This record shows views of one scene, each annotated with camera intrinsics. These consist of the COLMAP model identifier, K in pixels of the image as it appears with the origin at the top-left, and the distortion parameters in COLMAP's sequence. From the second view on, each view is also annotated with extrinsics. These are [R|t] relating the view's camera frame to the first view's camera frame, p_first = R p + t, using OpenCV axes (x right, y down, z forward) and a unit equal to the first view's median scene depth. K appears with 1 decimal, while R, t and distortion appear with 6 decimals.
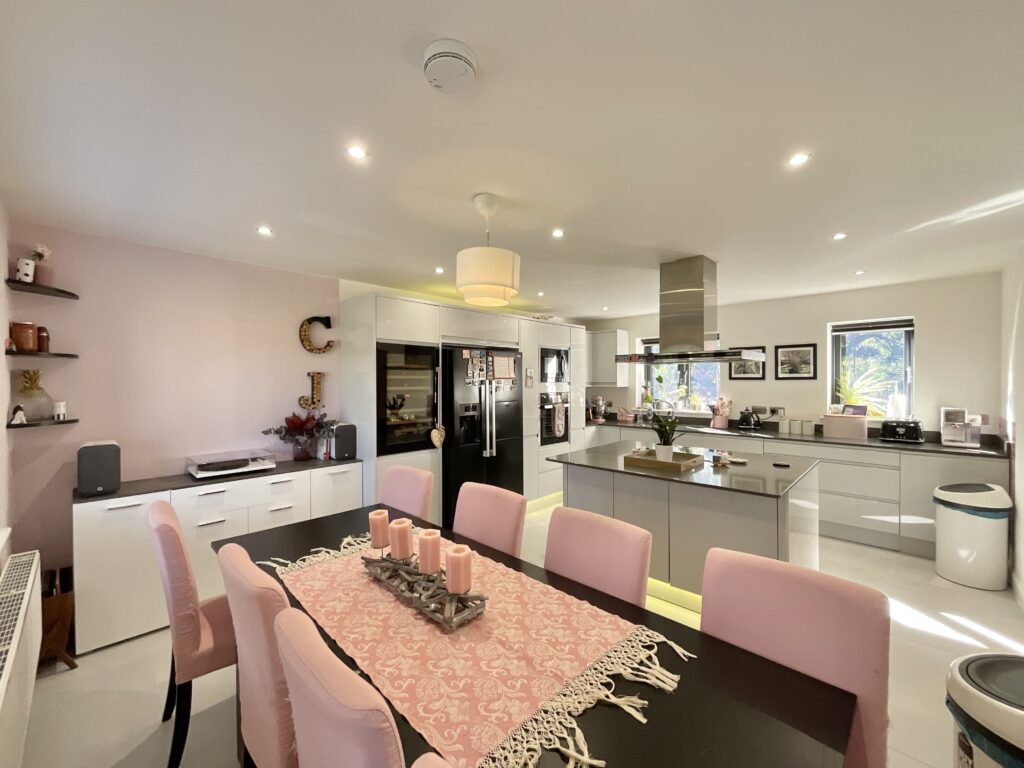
lens RADIAL K [[419.4, 0, 511.8], [0, 419.4, 382.4], [0, 0, 1]] dist [0.002822, 0.000232]
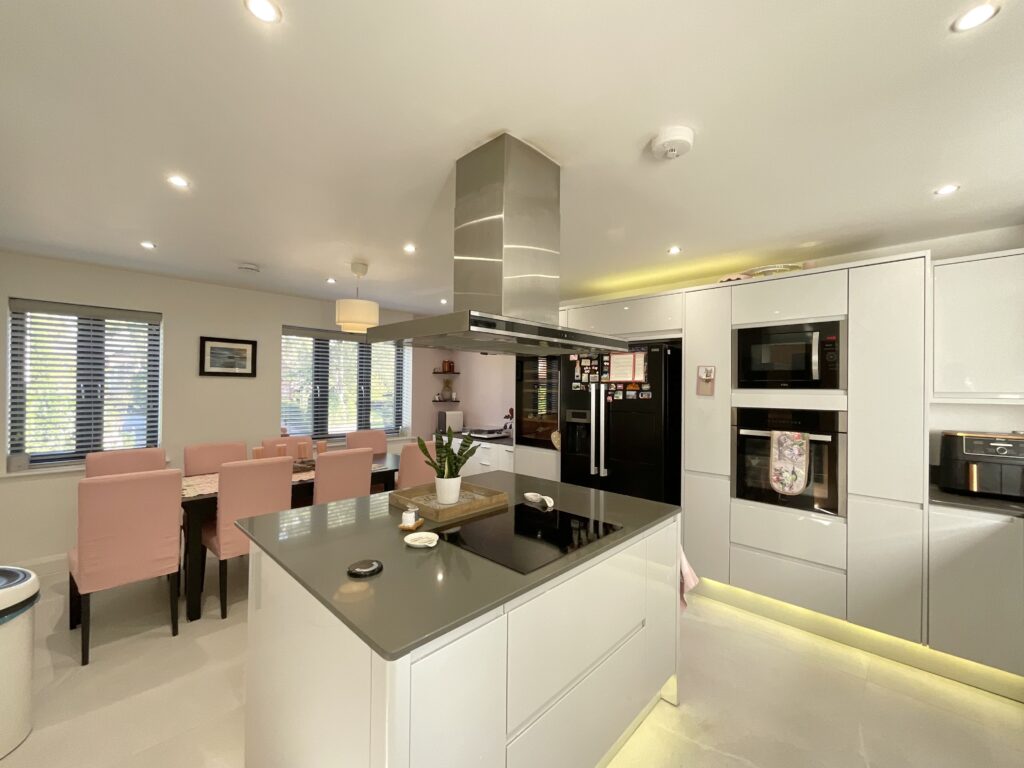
lens RADIAL K [[419.4, 0, 511.8], [0, 419.4, 383.4], [0, 0, 1]] dist [0.002822, 0.000232]
pose [[-0.007800, -0.005105, -0.999957, 0.751424], [-0.013015, 0.999903, -0.005004, 0.000450], [0.999885, 0.012976, -0.007865, 0.796659]]
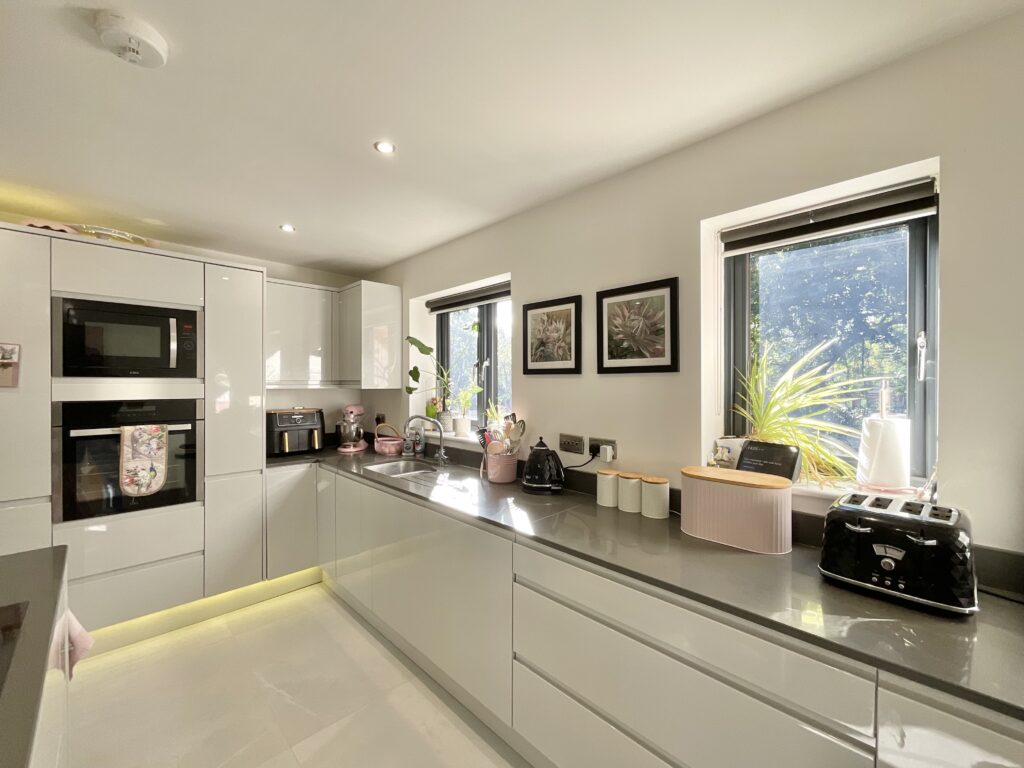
lens RADIAL K [[419.4, 0, 513.7], [0, 419.4, 381.7], [0, 0, 1]] dist [0.002822, 0.000232]
pose [[0.999612, 0.007339, -0.026871, 0.632003], [-0.007552, 0.999941, -0.007840, 0.006419], [0.026812, 0.008040, 0.999608, 0.660613]]
